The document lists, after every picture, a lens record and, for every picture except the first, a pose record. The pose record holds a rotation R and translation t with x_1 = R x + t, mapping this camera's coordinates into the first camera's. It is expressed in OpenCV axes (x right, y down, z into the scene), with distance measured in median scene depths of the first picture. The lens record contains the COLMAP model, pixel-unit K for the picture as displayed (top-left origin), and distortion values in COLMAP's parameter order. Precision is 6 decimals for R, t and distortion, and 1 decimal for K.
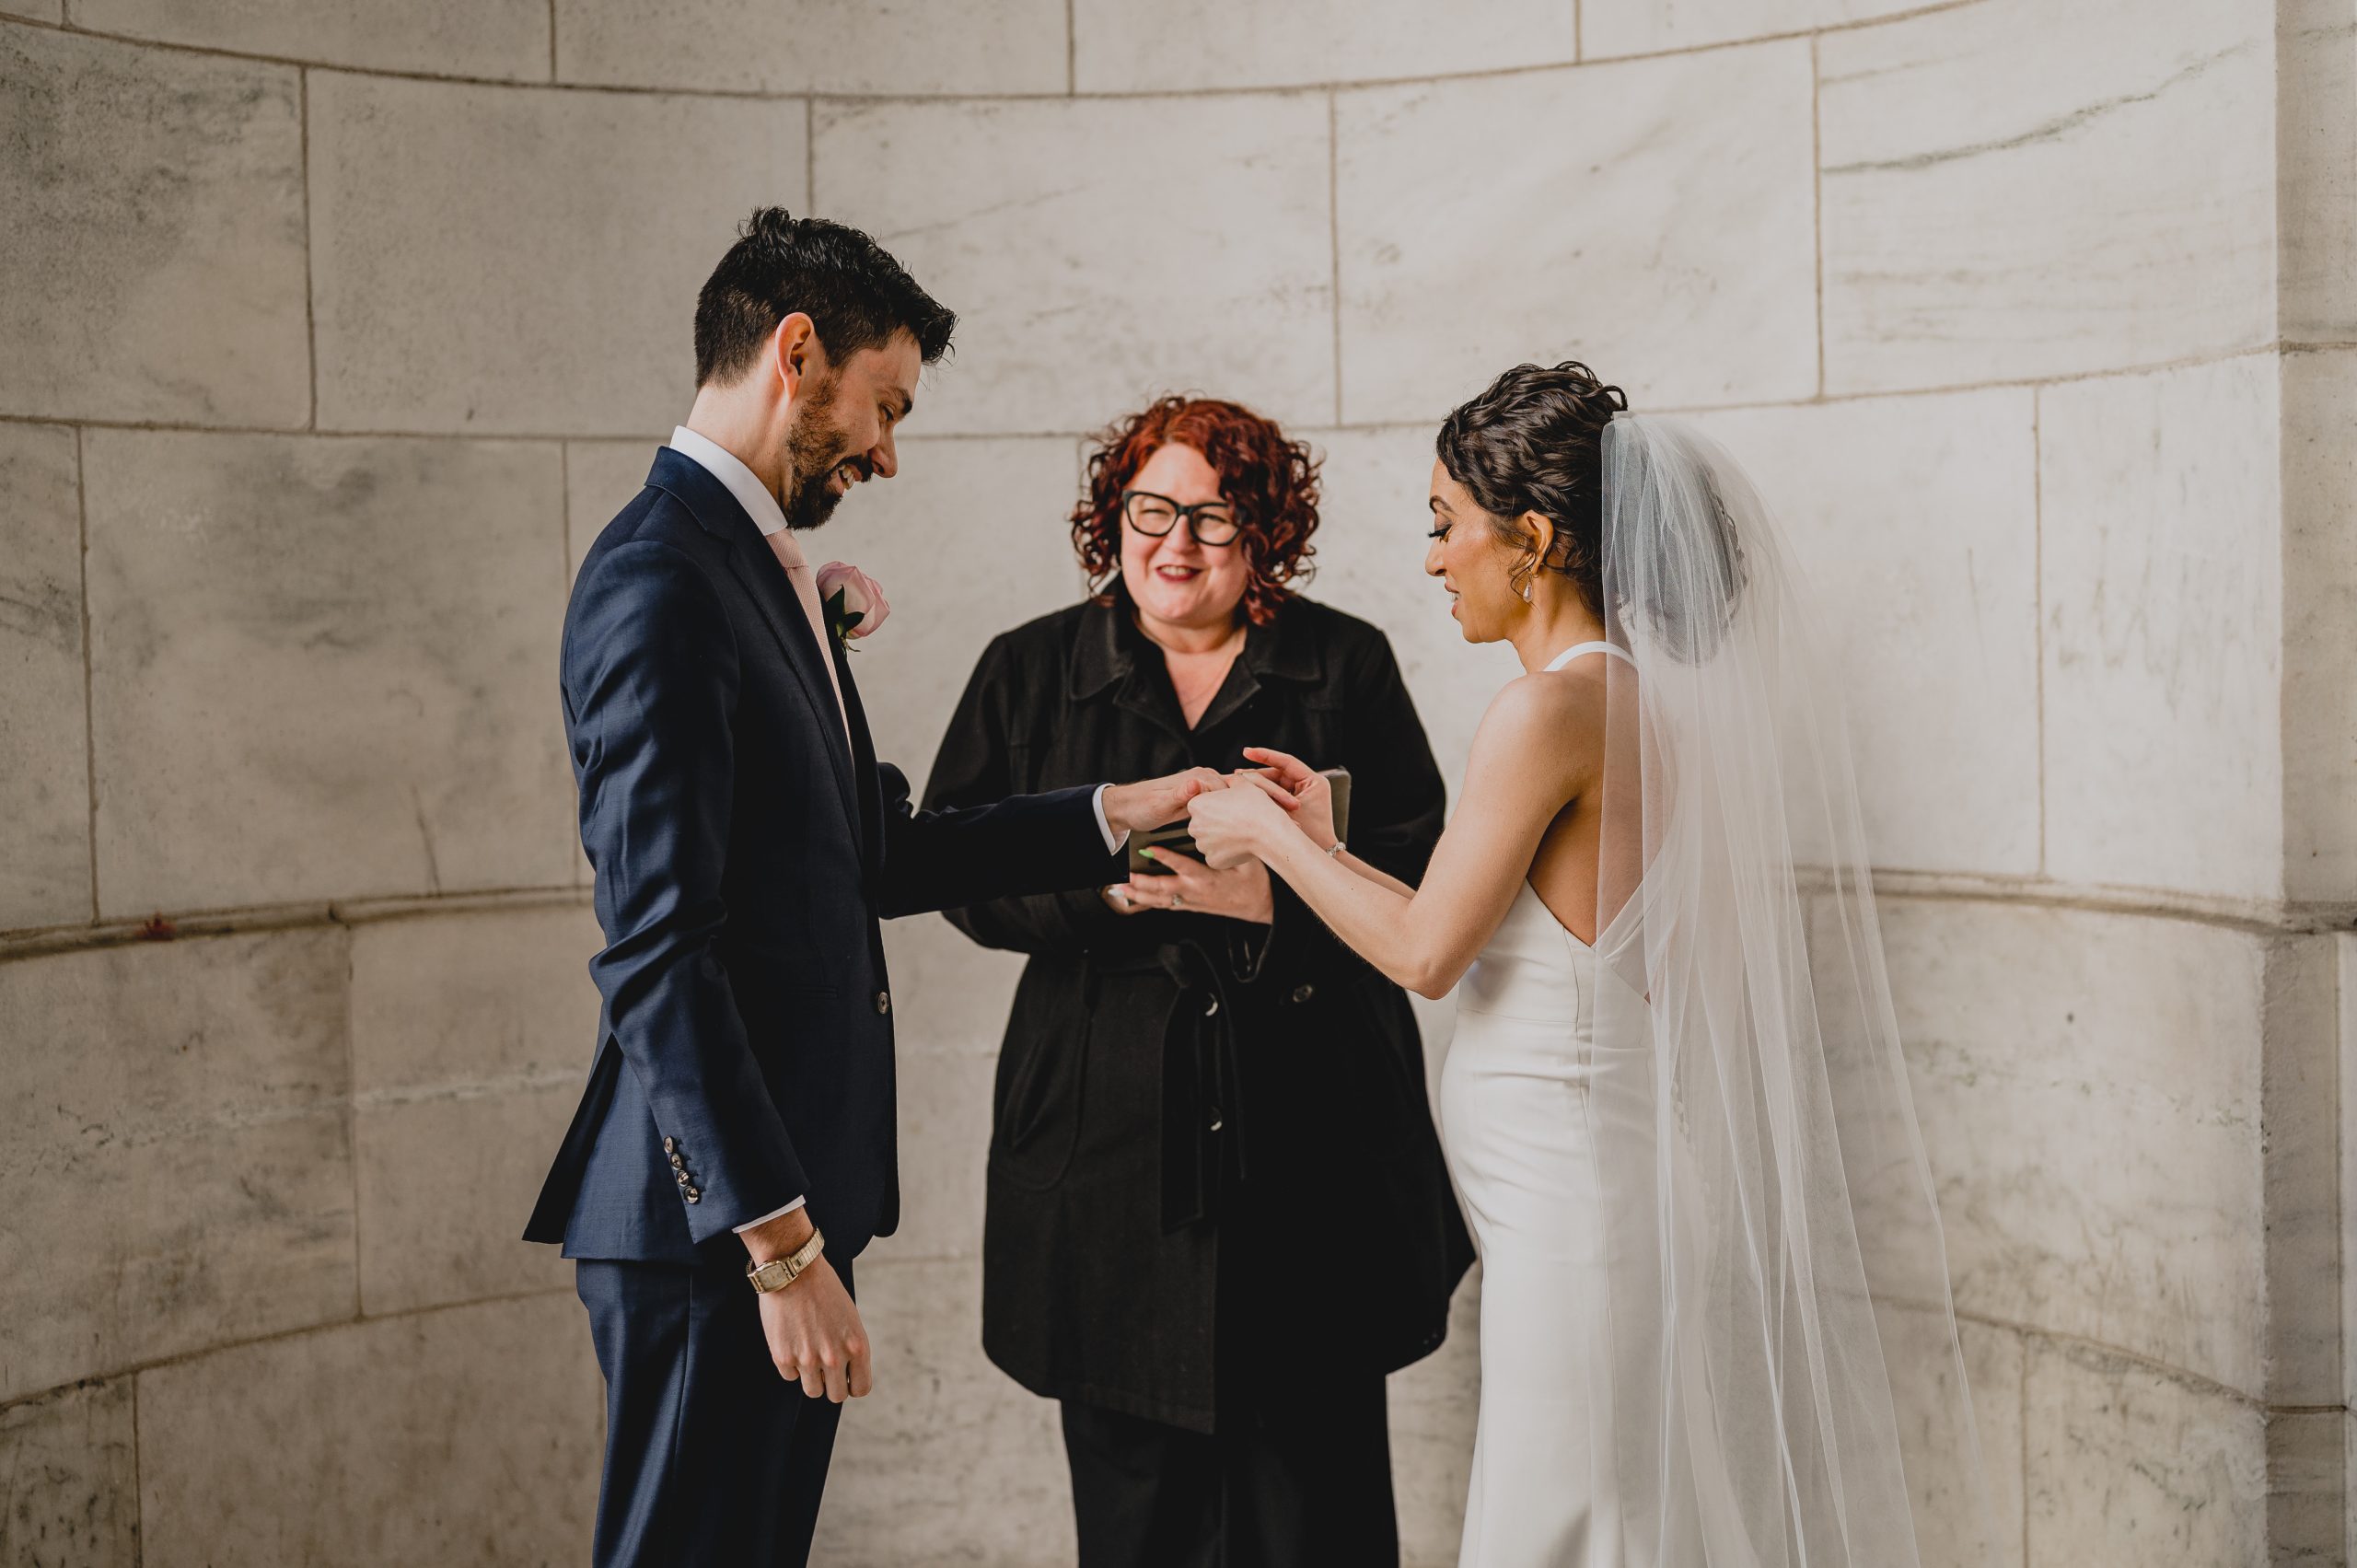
lens RADIAL K [[3370.1, 0, 1242.5], [0, 3370.1, 722.1], [0, 0, 1]] dist [0.016228, -0.004495]
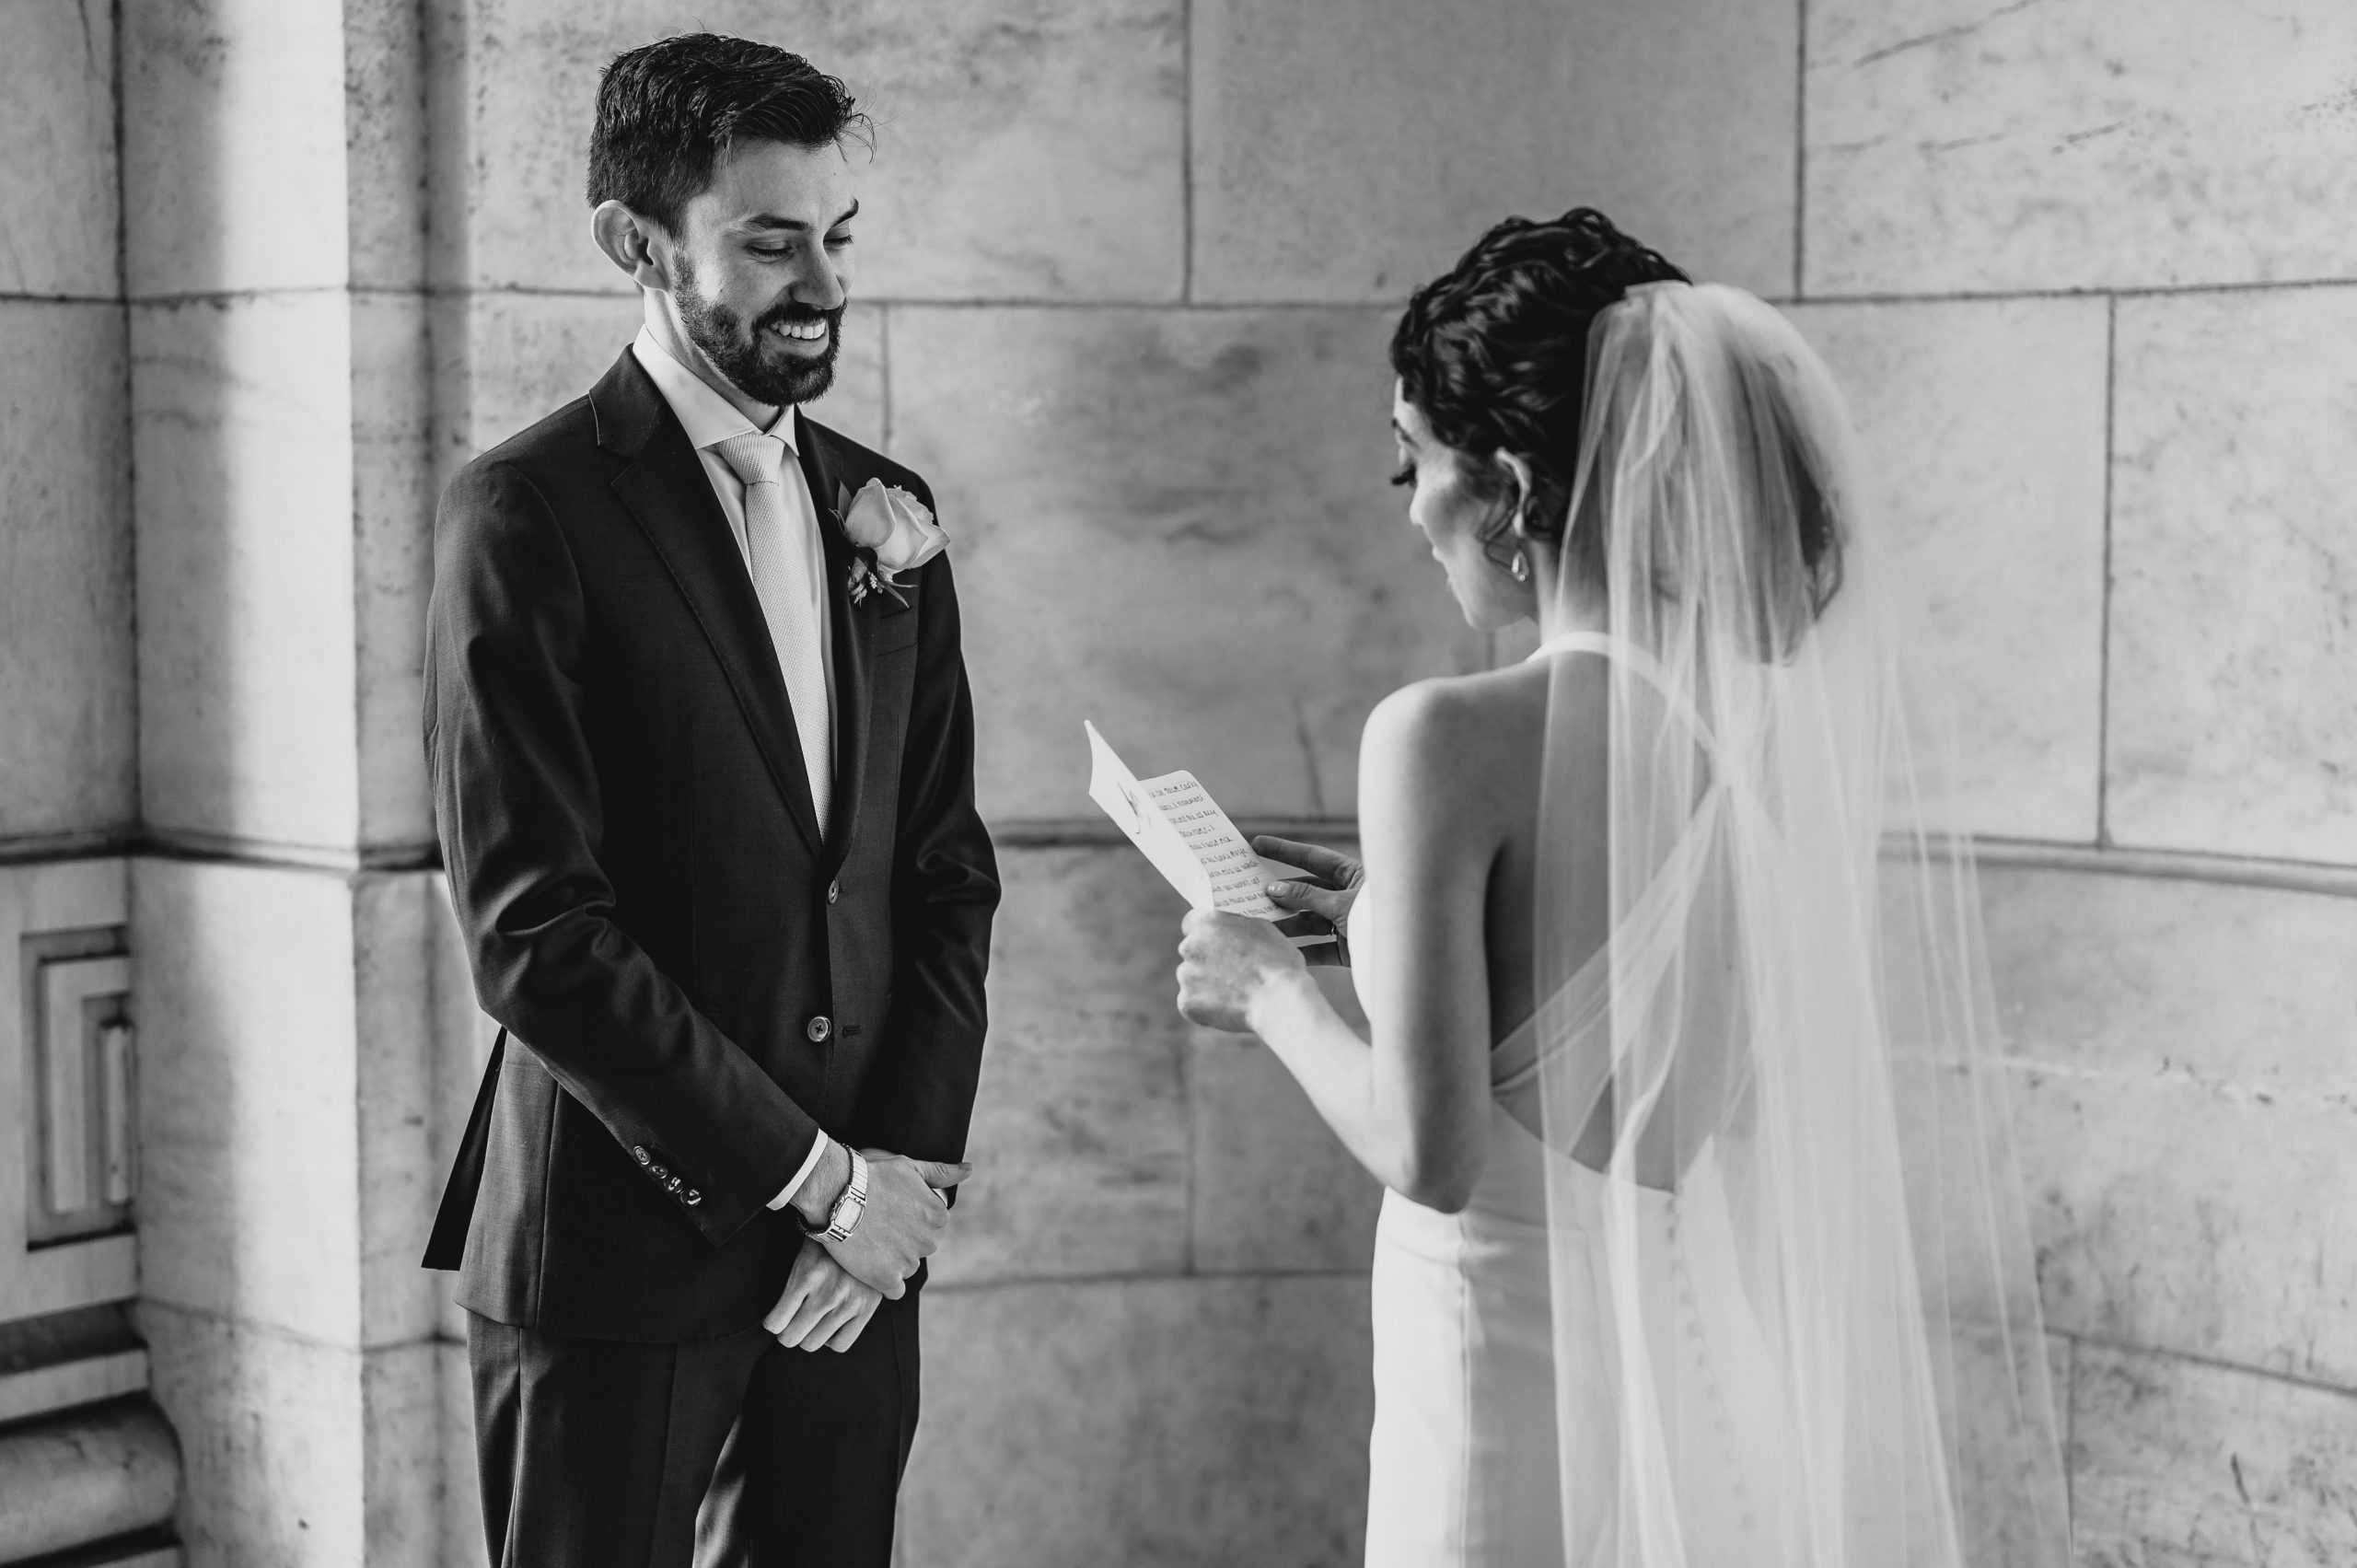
lens RADIAL K [[3370.1, 0, 1242.5], [0, 3370.1, 722.1], [0, 0, 1]] dist [0.016228, -0.004495]
pose [[0.787345, 0.066150, -0.612953, 0.305329], [-0.033798, 0.997363, 0.064223, -0.032788], [0.615585, -0.029849, 0.787505, 0.290739]]
